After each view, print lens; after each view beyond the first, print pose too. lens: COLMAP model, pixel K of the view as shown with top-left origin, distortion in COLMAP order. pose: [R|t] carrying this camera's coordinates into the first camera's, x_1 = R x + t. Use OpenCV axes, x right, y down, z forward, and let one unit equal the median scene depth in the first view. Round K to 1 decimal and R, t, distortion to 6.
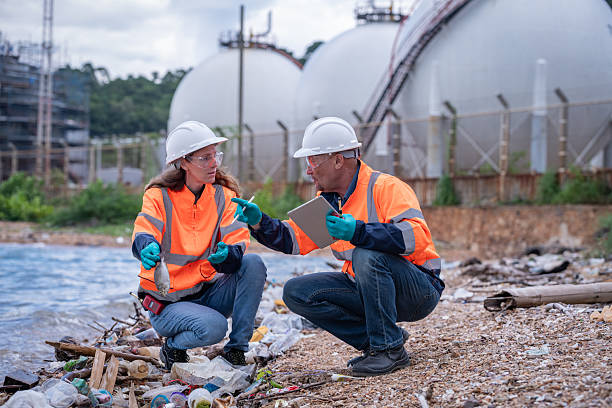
lens RADIAL K [[1730.2, 0, 292.6], [0, 1730.2, 203.3], [0, 0, 1]] dist [0.015962, 1.037575]
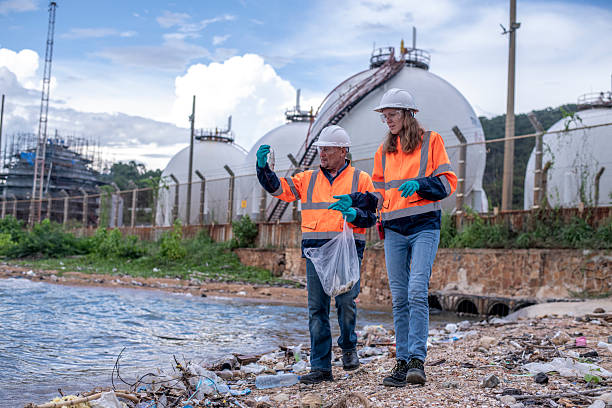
lens RADIAL K [[558.9, 0, 323.3], [0, 558.9, 226.9], [0, 0, 1]] dist [-0.085293, 0.000911]
pose [[0.999240, 0.029599, 0.025364, 0.062420], [-0.028121, 0.997991, -0.056768, 0.006981], [-0.026994, 0.056012, 0.998065, 0.593274]]
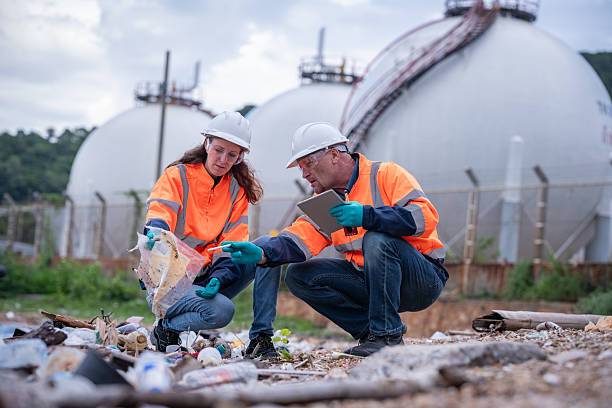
lens RADIAL K [[2210.4, 0, 291.2], [0, 2210.4, 204.4], [0, 0, 1]] dist [0.265408, 1.563277]
pose [[0.996917, 0.061591, 0.048619, -0.017662], [-0.058557, 0.996386, -0.061526, 0.023393], [-0.052233, 0.058489, 0.996921, -0.075809]]
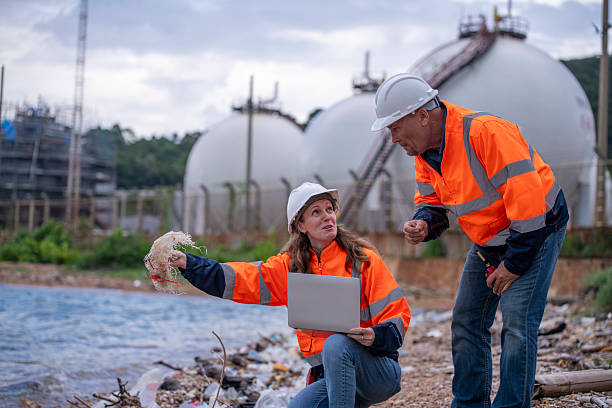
lens RADIAL K [[1408.8, 0, 306.0], [0, 1408.8, 204.0], [0, 0, 1]] dist [-0.105936, -0.107733]
pose [[0.999829, 0.016622, 0.008120, -0.000043], [-0.016387, 0.999469, -0.028179, -0.005316], [-0.008584, 0.028041, 0.999570, 0.091406]]
